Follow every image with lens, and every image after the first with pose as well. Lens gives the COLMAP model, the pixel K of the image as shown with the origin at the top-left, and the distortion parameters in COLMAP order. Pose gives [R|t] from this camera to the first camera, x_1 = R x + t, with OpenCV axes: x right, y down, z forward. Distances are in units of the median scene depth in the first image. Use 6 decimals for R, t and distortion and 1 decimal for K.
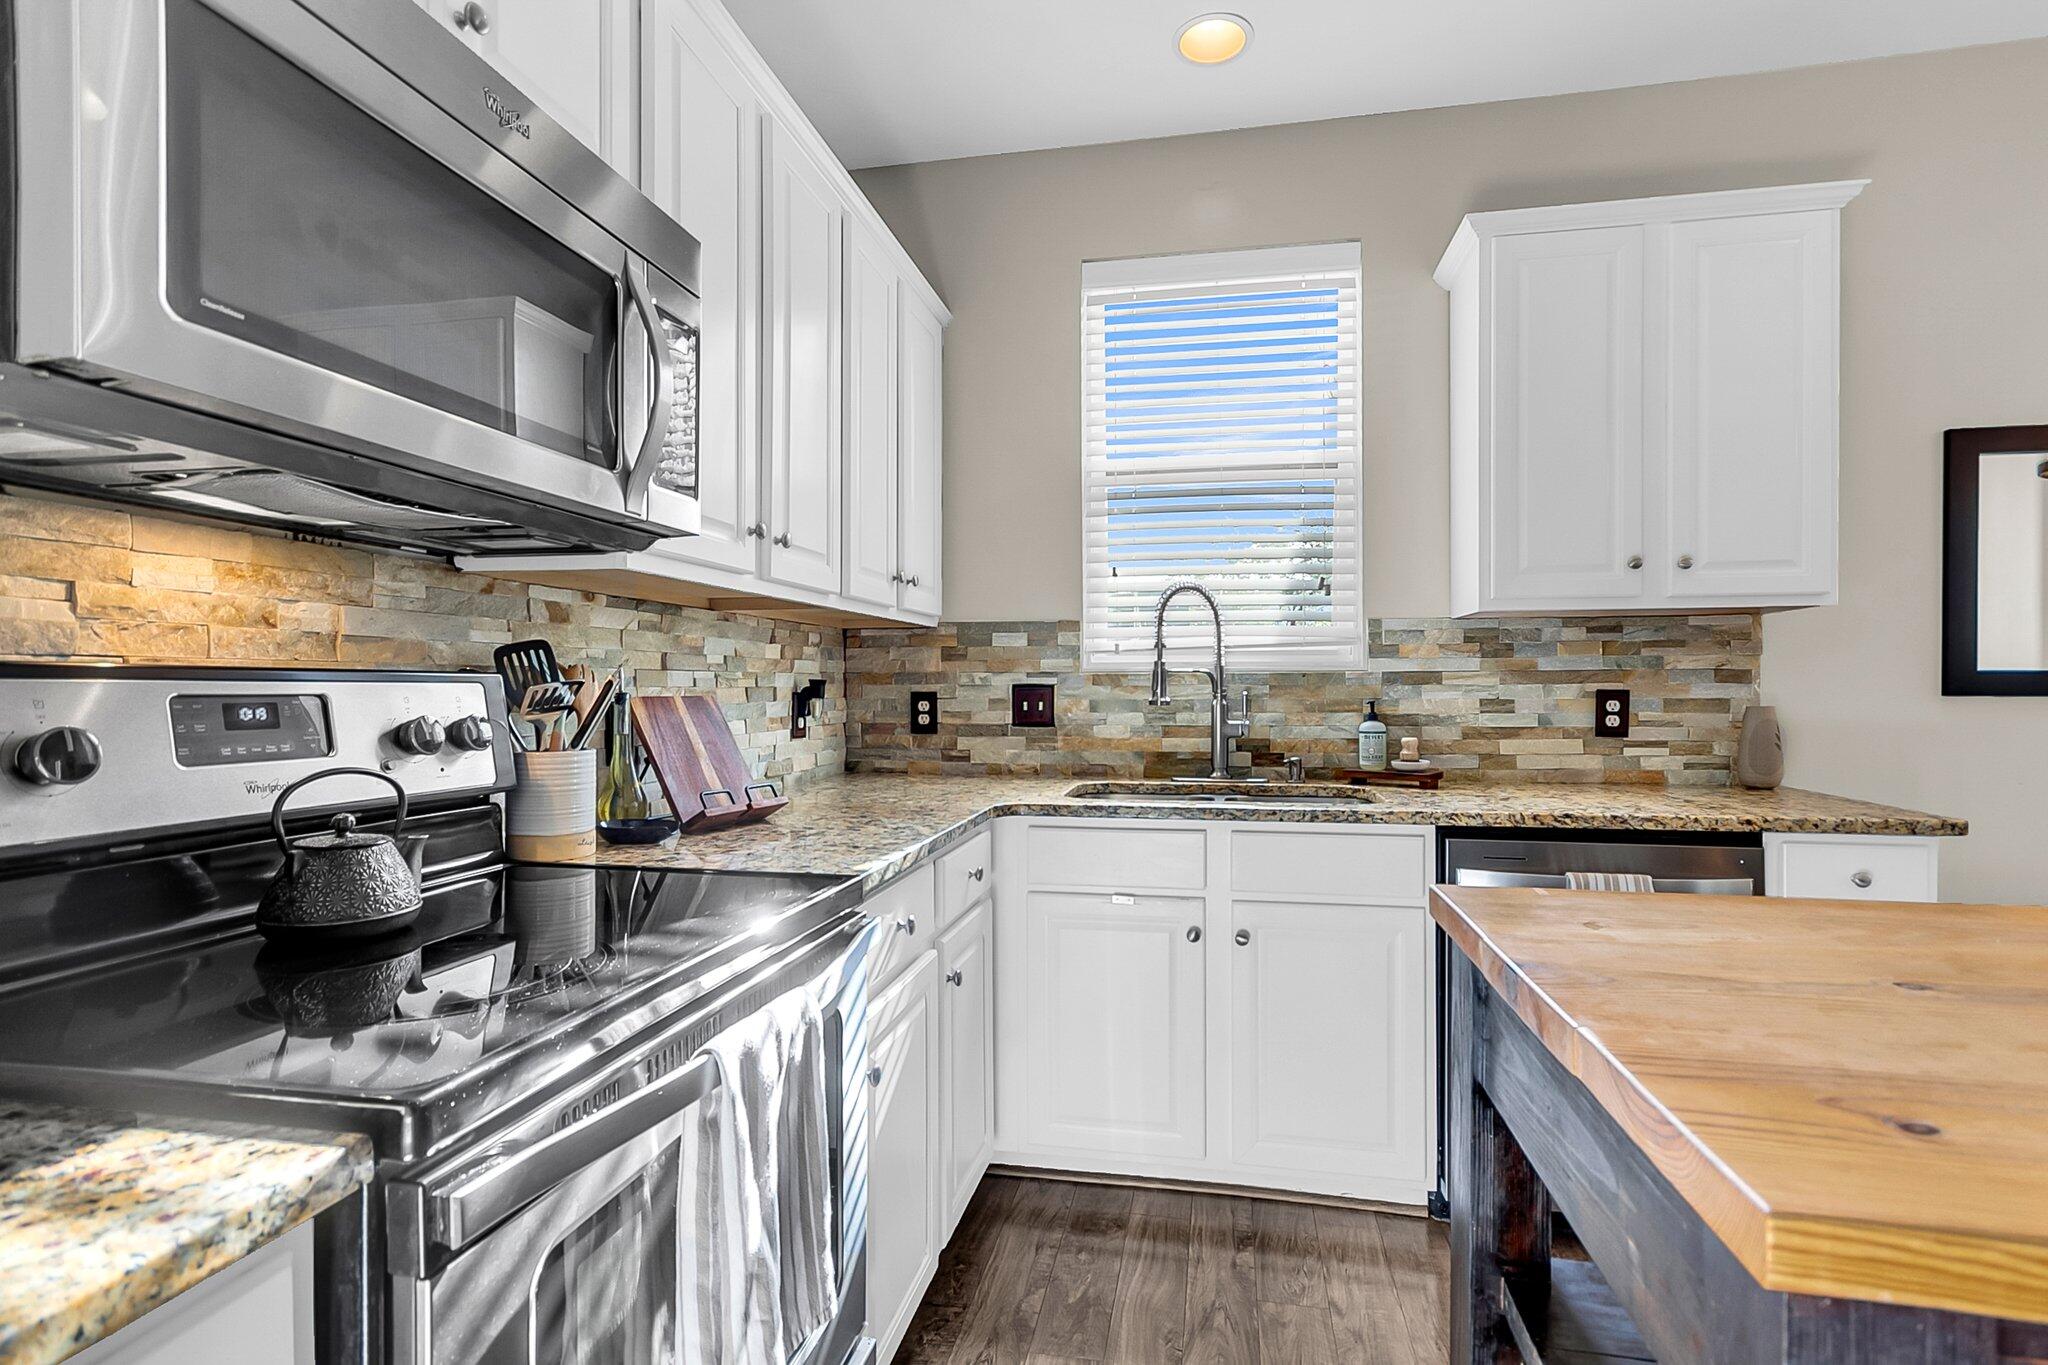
lens RADIAL K [[984.9, 0, 1024.0], [0, 984.9, 682.5], [0, 0, 1]] dist [-0.000077, 0.000005]
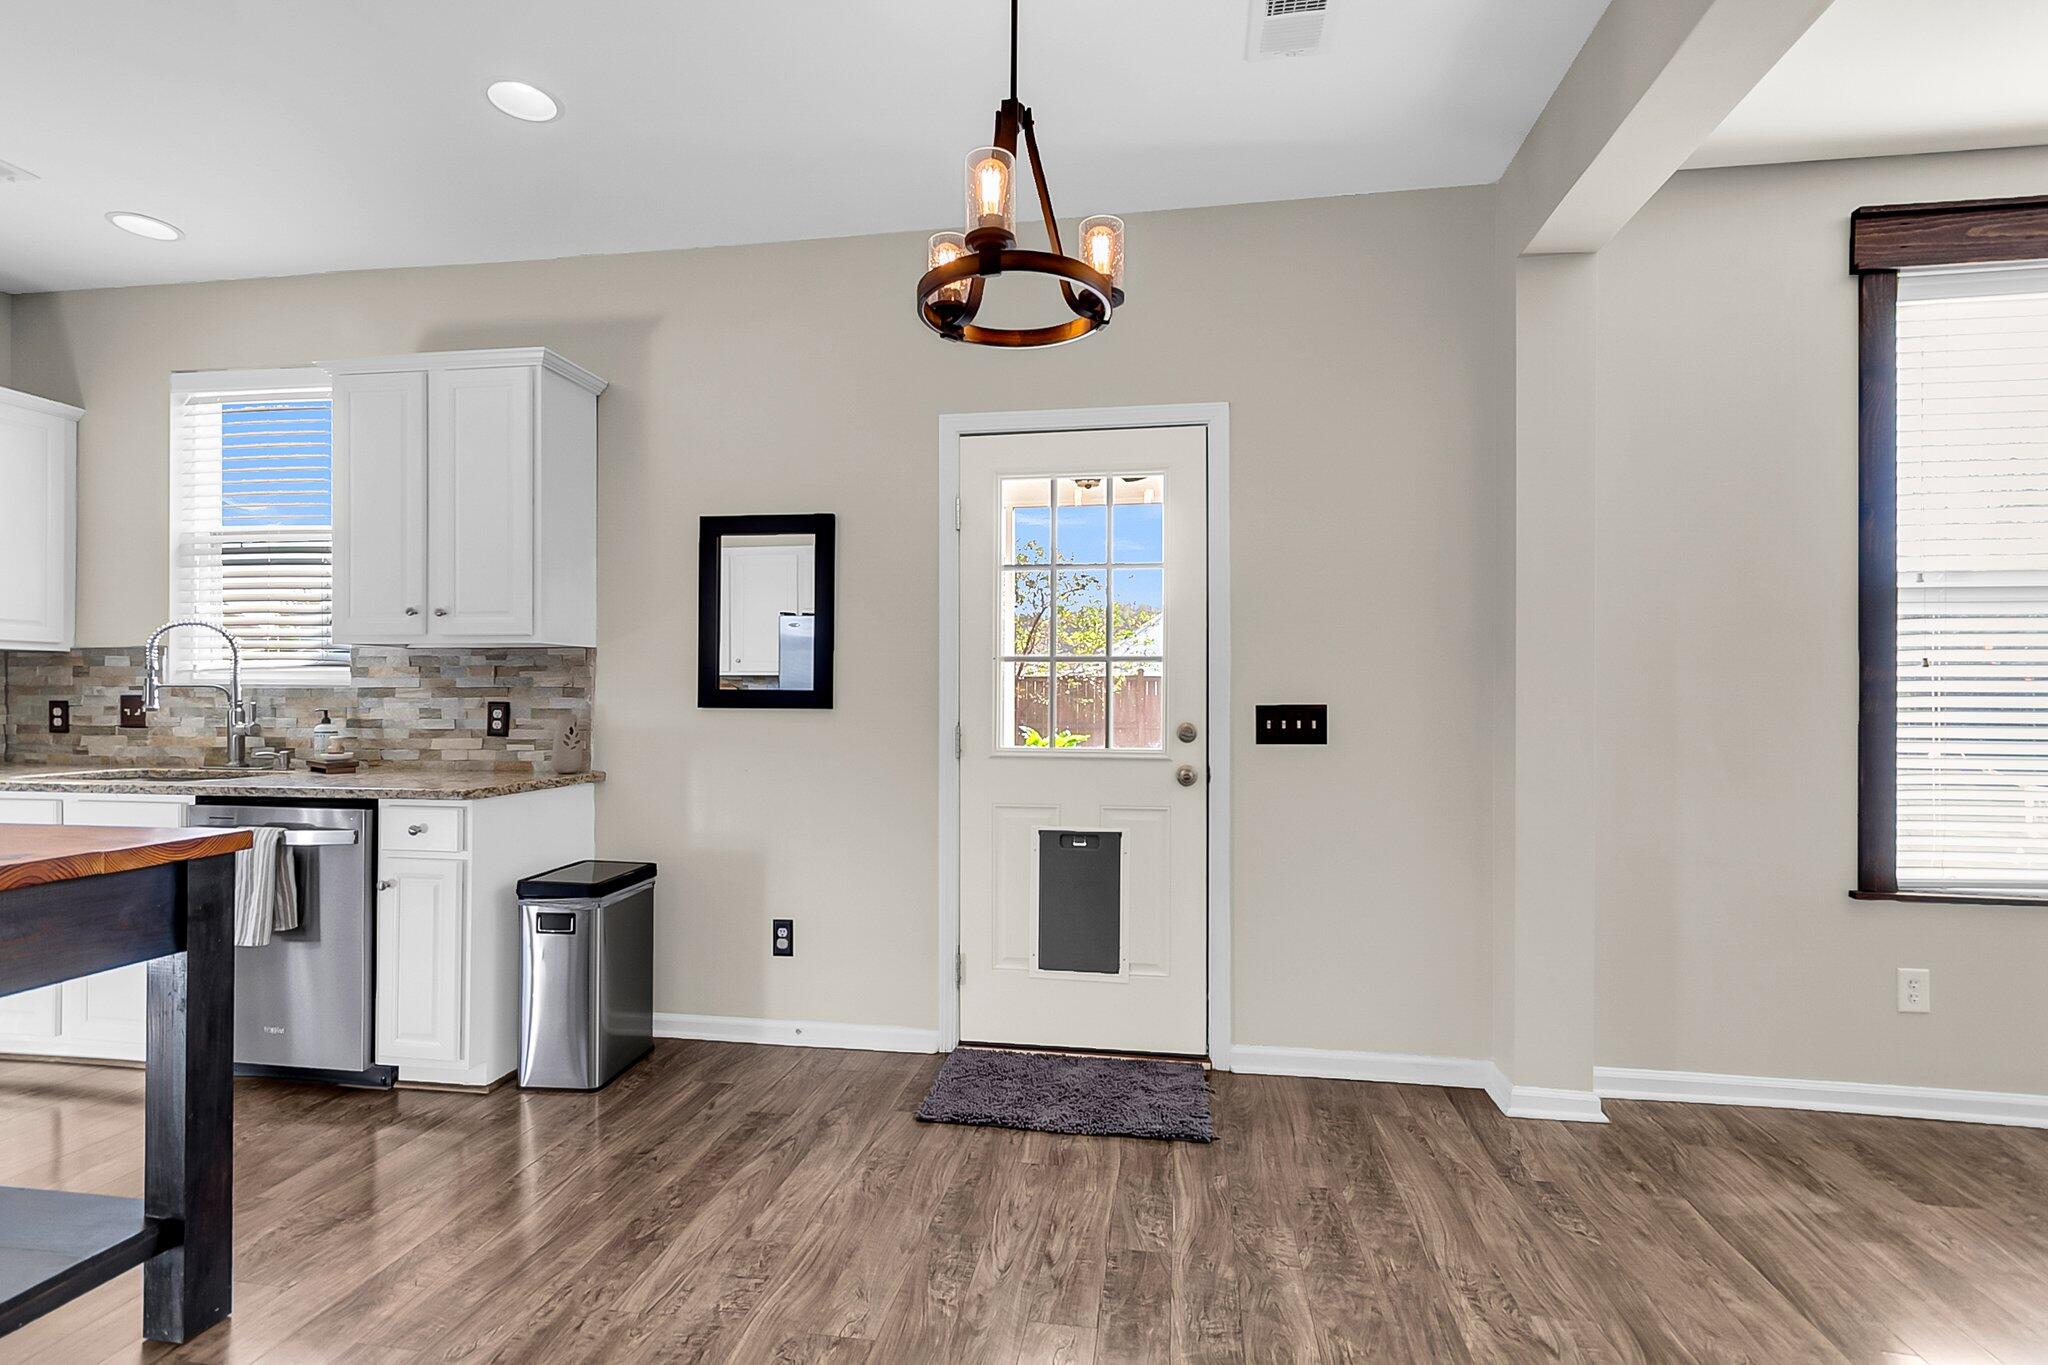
lens RADIAL K [[935.2, 0, 1024.0], [0, 935.2, 682.5], [0, 0, 1]] dist [-0.001368, 0.000185]
pose [[0.998920, 0.007373, 0.045867, 1.206577], [-0.006583, 0.999828, -0.017344, -0.001677], [-0.045987, 0.017023, 0.998797, -0.309909]]
